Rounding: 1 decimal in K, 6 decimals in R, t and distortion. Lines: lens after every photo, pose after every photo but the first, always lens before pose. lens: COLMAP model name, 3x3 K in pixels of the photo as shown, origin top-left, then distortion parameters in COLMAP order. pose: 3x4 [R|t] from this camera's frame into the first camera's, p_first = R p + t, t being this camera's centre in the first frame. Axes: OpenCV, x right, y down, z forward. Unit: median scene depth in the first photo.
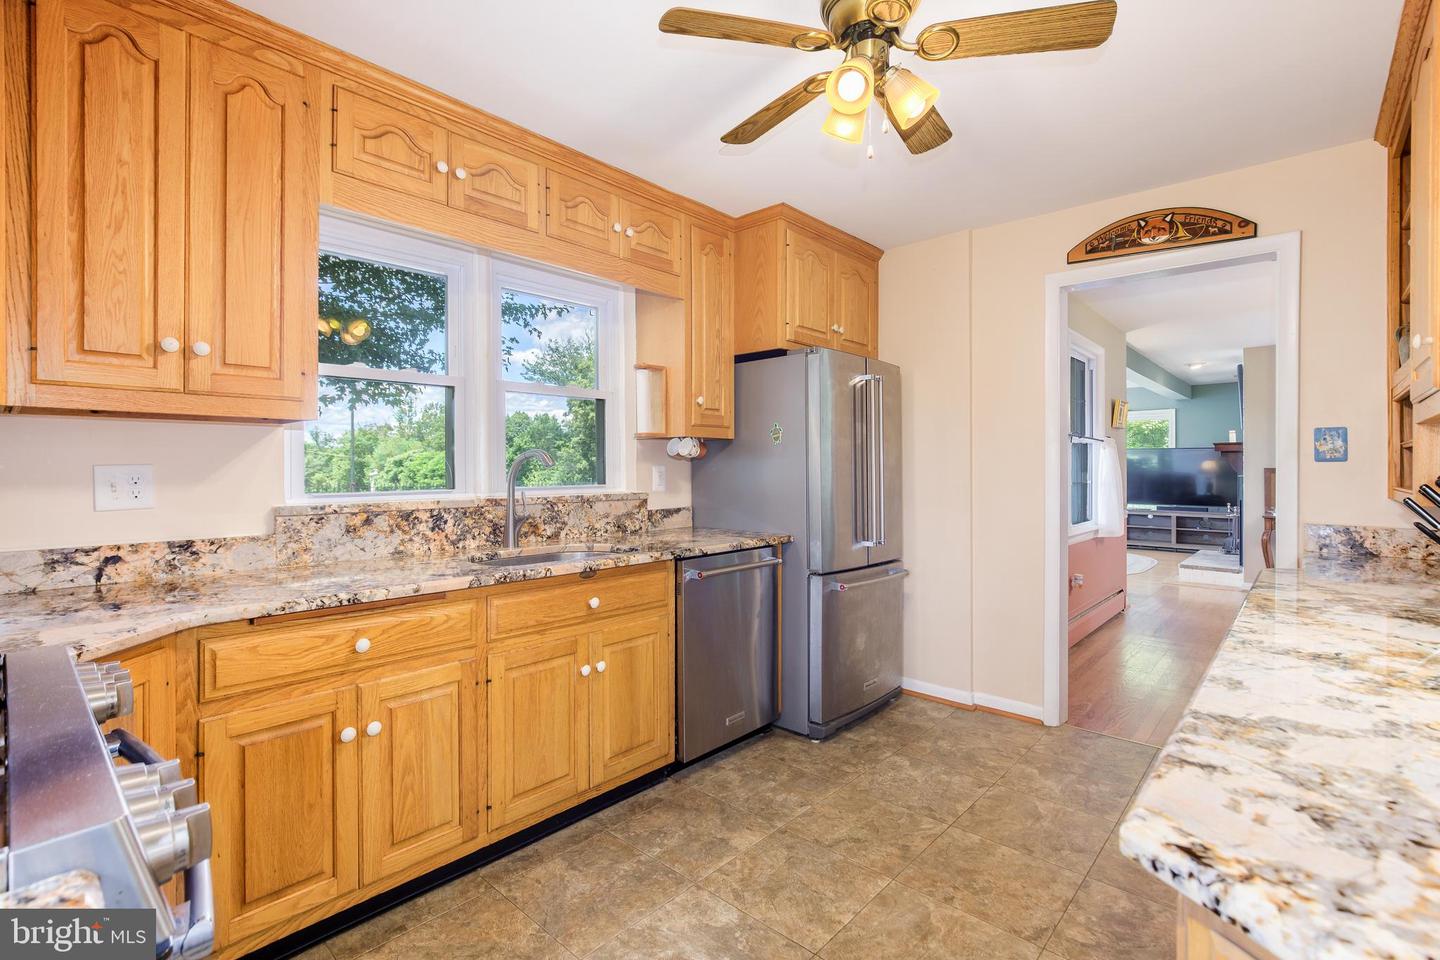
lens RADIAL K [[663.9, 0, 707.6], [0, 663.9, 463.6], [0, 0, 1]] dist [-0.011611, 0.005109]
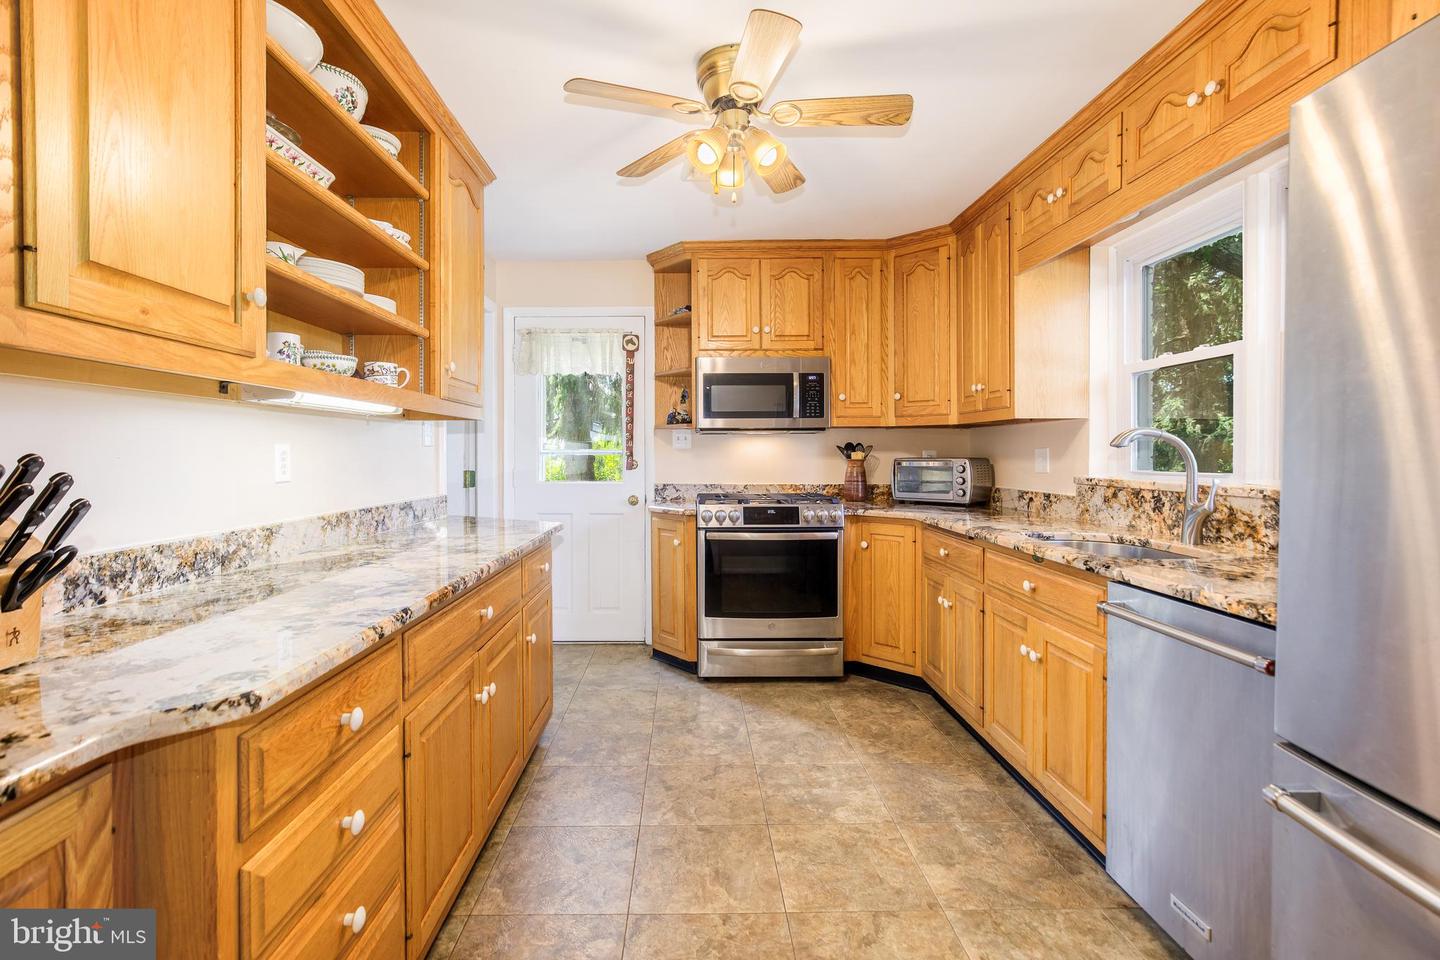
lens RADIAL K [[663.9, 0, 695.7], [0, 663.9, 454.3], [0, 0, 1]] dist [-0.011611, 0.005109]
pose [[-0.726984, 0.001387, -0.686653, 0.820351], [0.002650, 0.999996, -0.000786, 0.014029], [0.686649, -0.002391, -0.726985, 1.313606]]
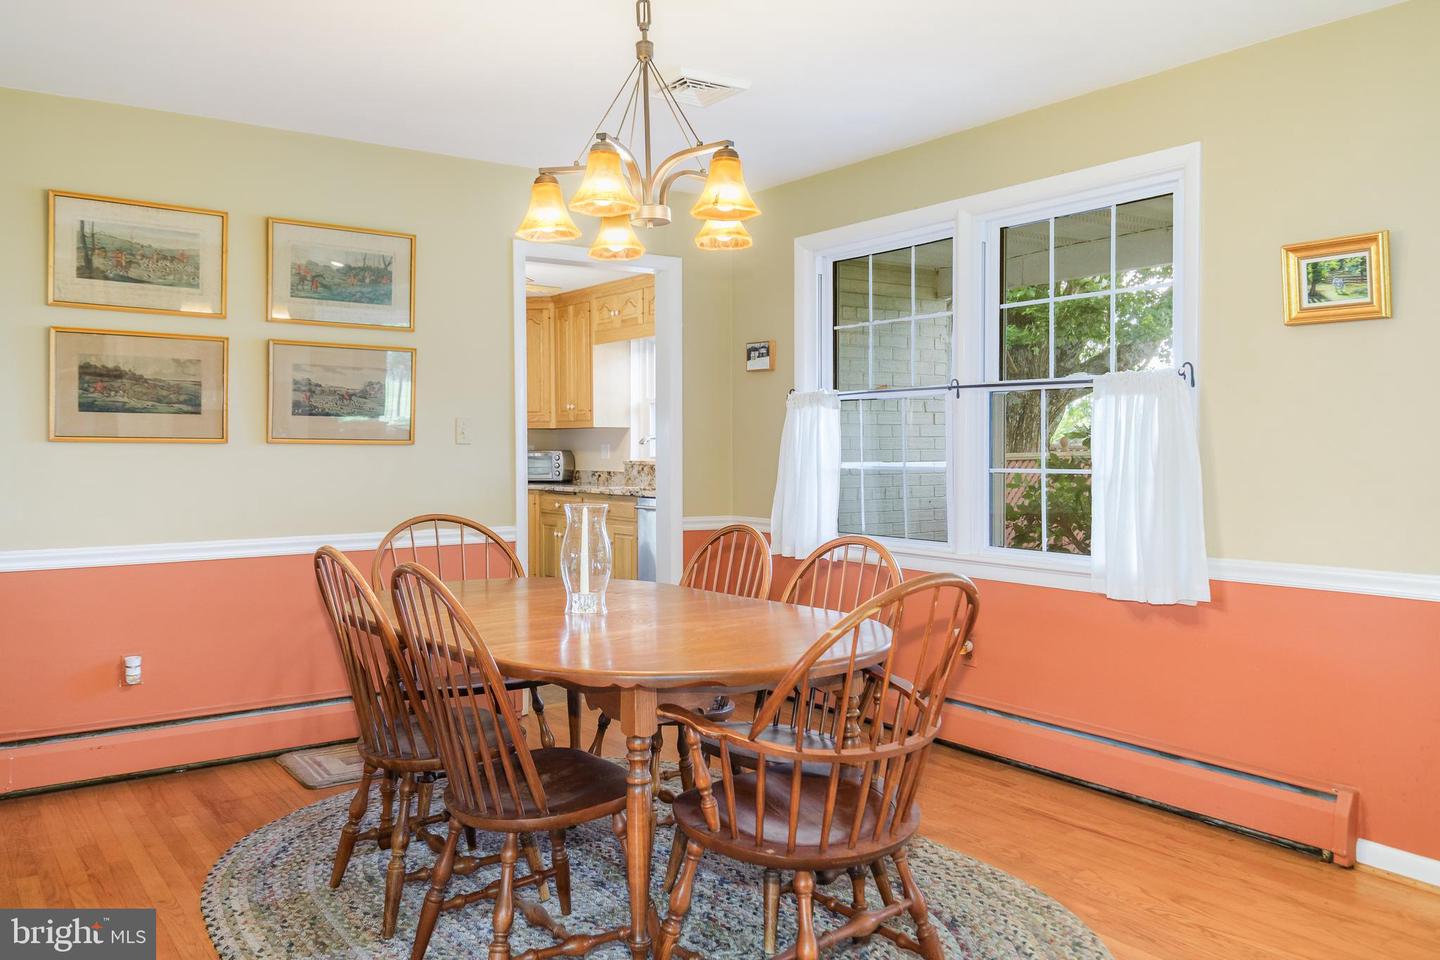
lens RADIAL K [[1119.1, 0, 688.8], [0, 1119.1, 458.3], [0, 0, 1]] dist [0.029908, -0.019900]
pose [[-0.220531, 0.009989, -0.975329, 3.052522], [0.008427, 0.999930, 0.008336, 0.021442], [0.975344, -0.006381, -0.220600, 1.937408]]
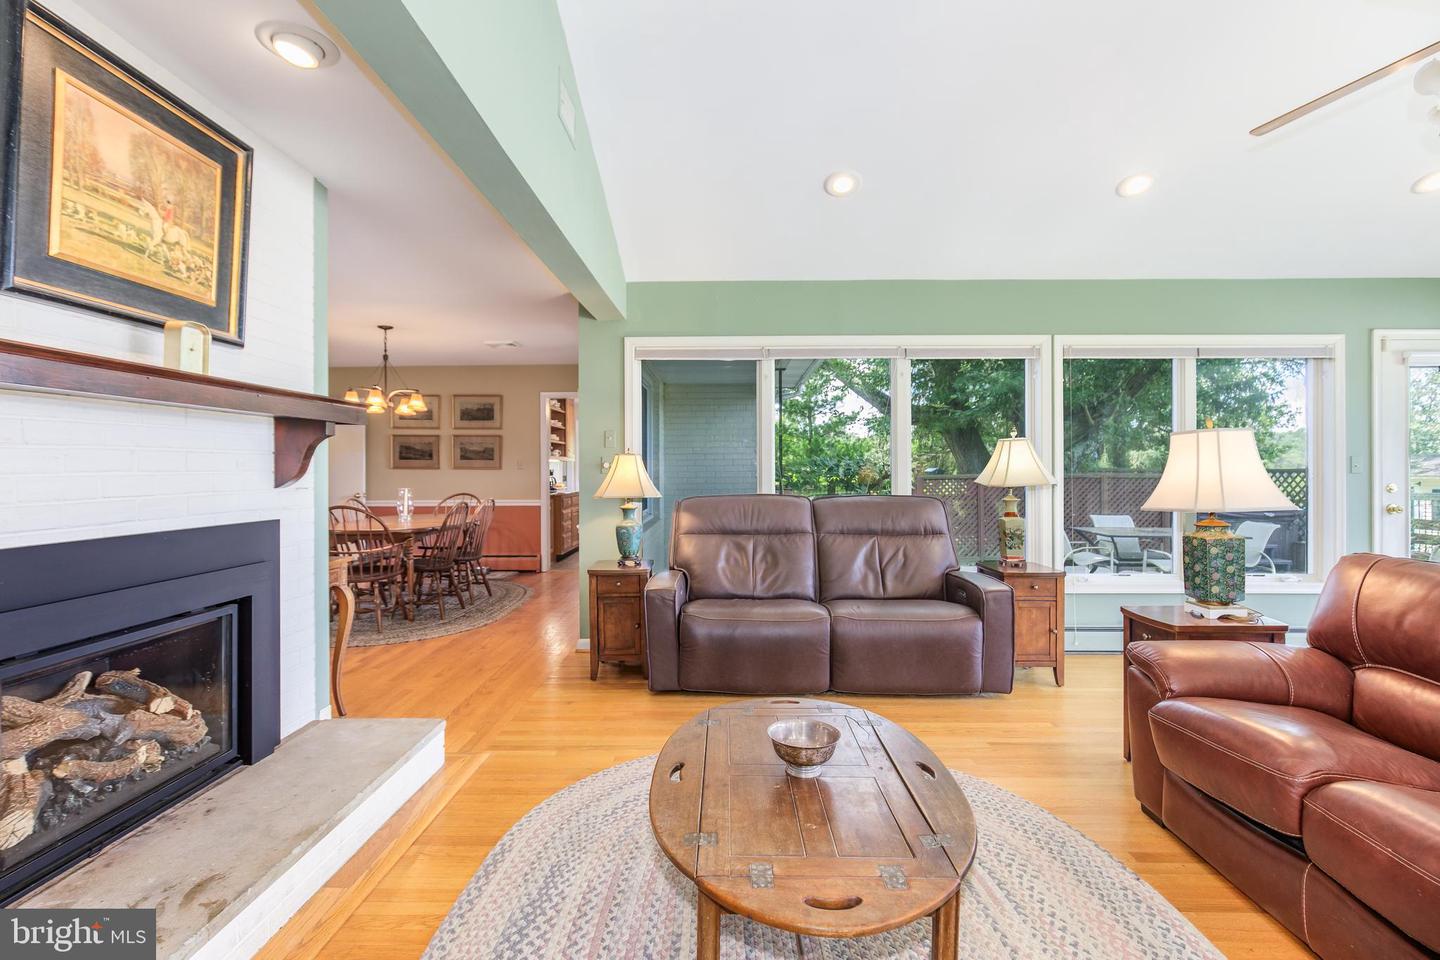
lens RADIAL K [[663.9, 0, 710.4], [0, 663.9, 468.1], [0, 0, 1]] dist [-0.011611, 0.005109]
pose [[-0.757087, 0.001531, -0.653312, 2.590853], [0.007001, 0.999959, -0.005770, 0.031454], [0.653277, -0.008943, -0.757067, 4.247494]]
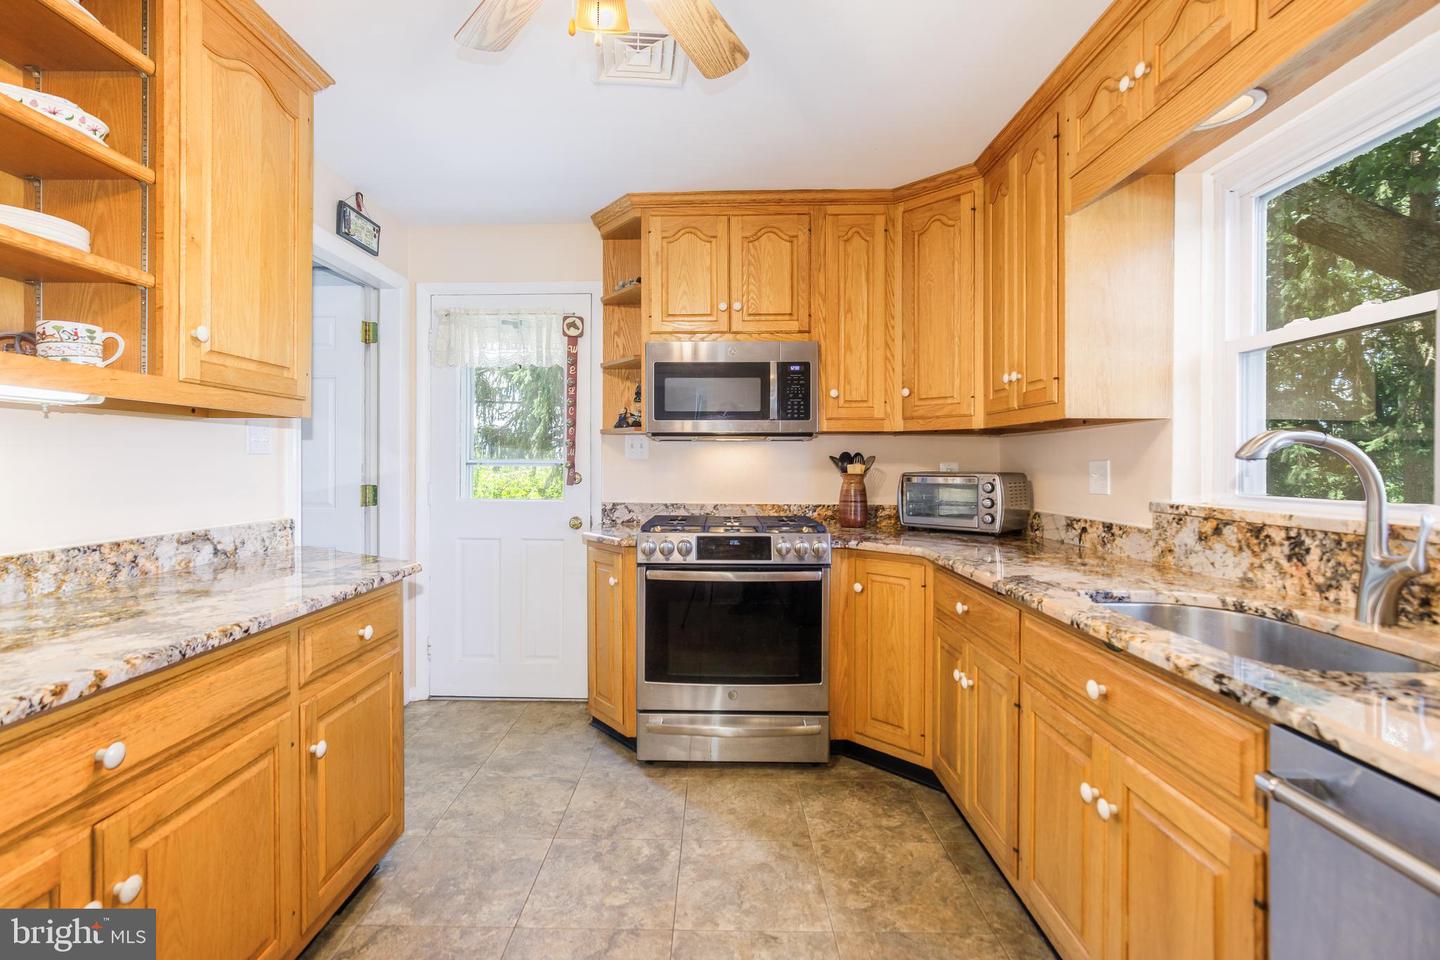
lens RADIAL K [[663.9, 0, 705.2], [0, 663.9, 463.7], [0, 0, 1]] dist [-0.011611, 0.005109]
pose [[-0.746454, -0.002041, -0.665434, 0.461466], [-0.001802, 0.999998, -0.001045, 0.008849], [0.665434, 0.000419, -0.746456, 1.155274]]
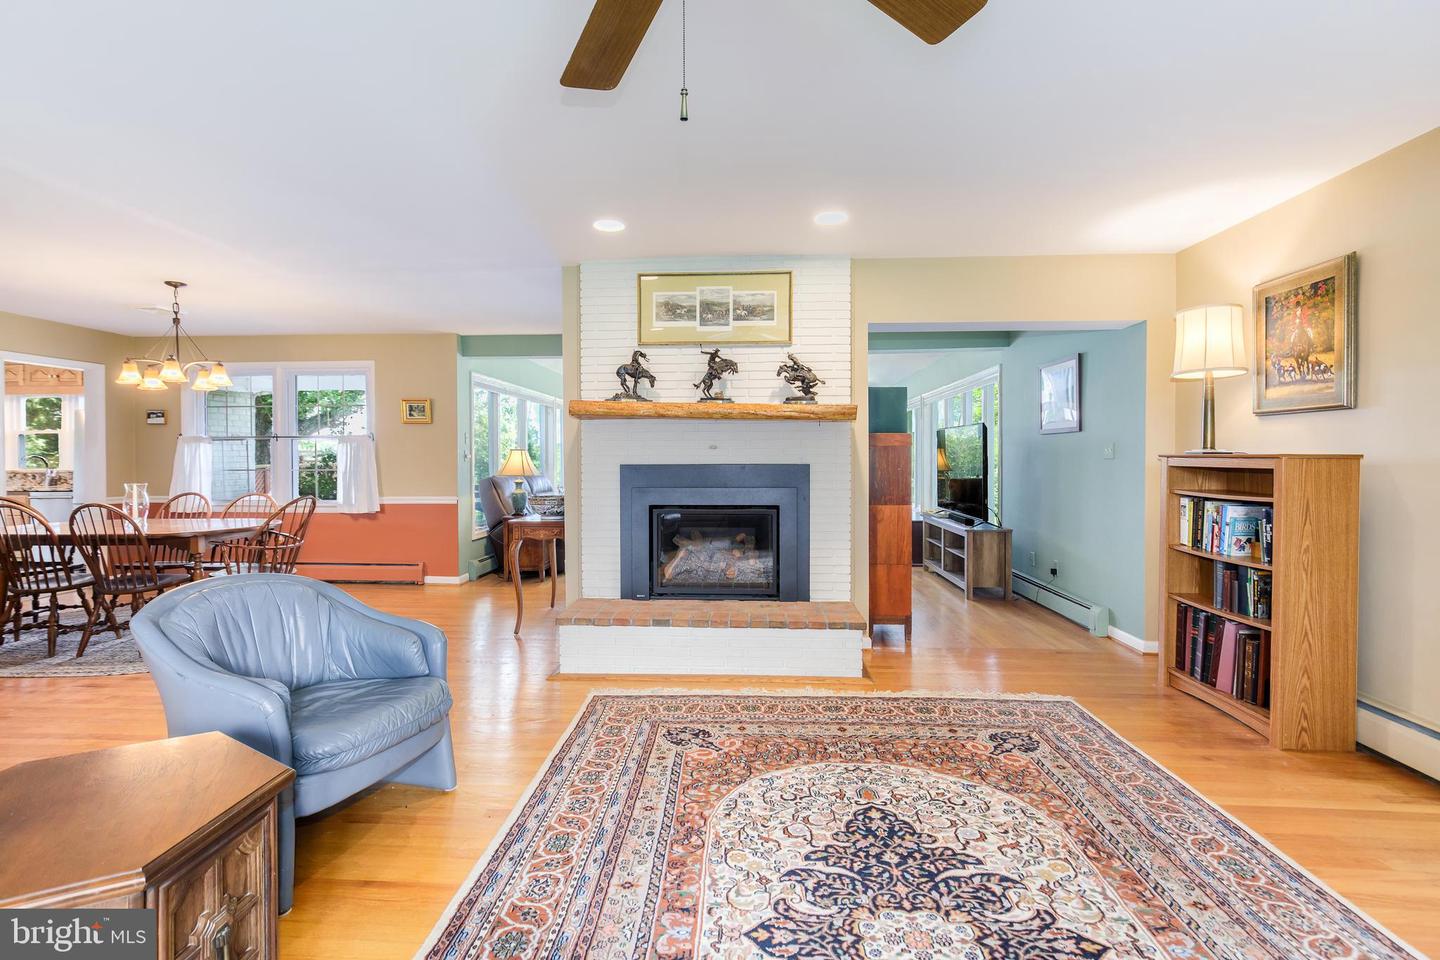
lens RADIAL K [[663.9, 0, 715.5], [0, 663.9, 469.5], [0, 0, 1]] dist [-0.011611, 0.005109]
pose [[0.633293, 0.008718, -0.773863, 4.447566], [0.008620, 0.999795, 0.018317, 0.023088], [0.773864, -0.018271, 0.633088, 1.623460]]
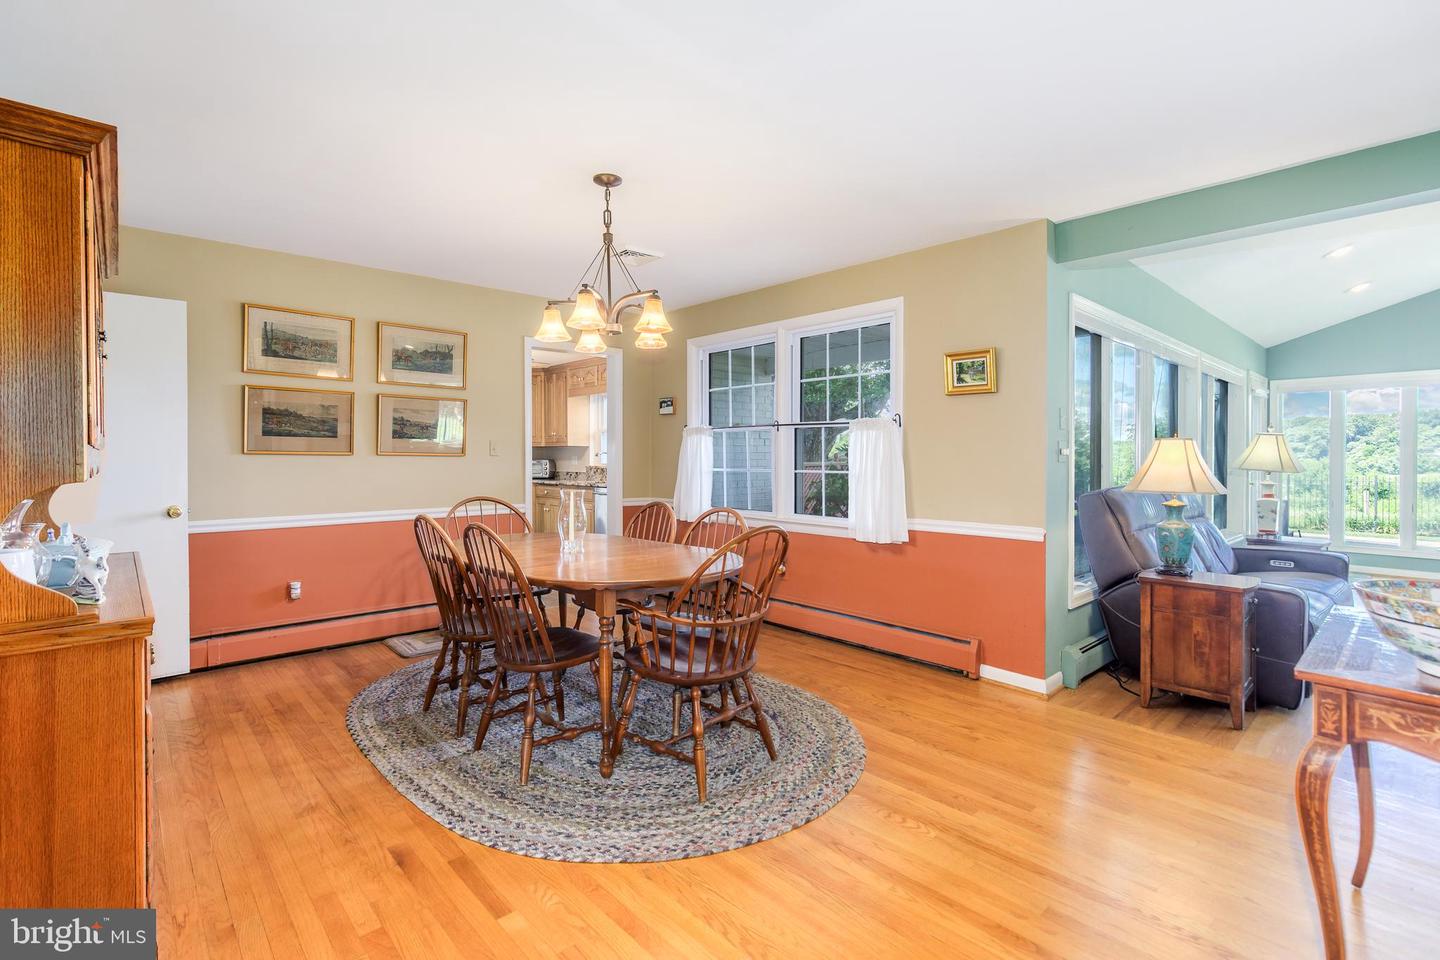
lens RADIAL K [[663.9, 0, 702.3], [0, 663.9, 465.3], [0, 0, 1]] dist [-0.011611, 0.005109]
pose [[-0.099073, 0.010823, -0.995021, 3.143048], [0.005356, 0.999932, 0.010343, 0.020455], [0.995066, -0.004305, -0.099124, 1.934533]]
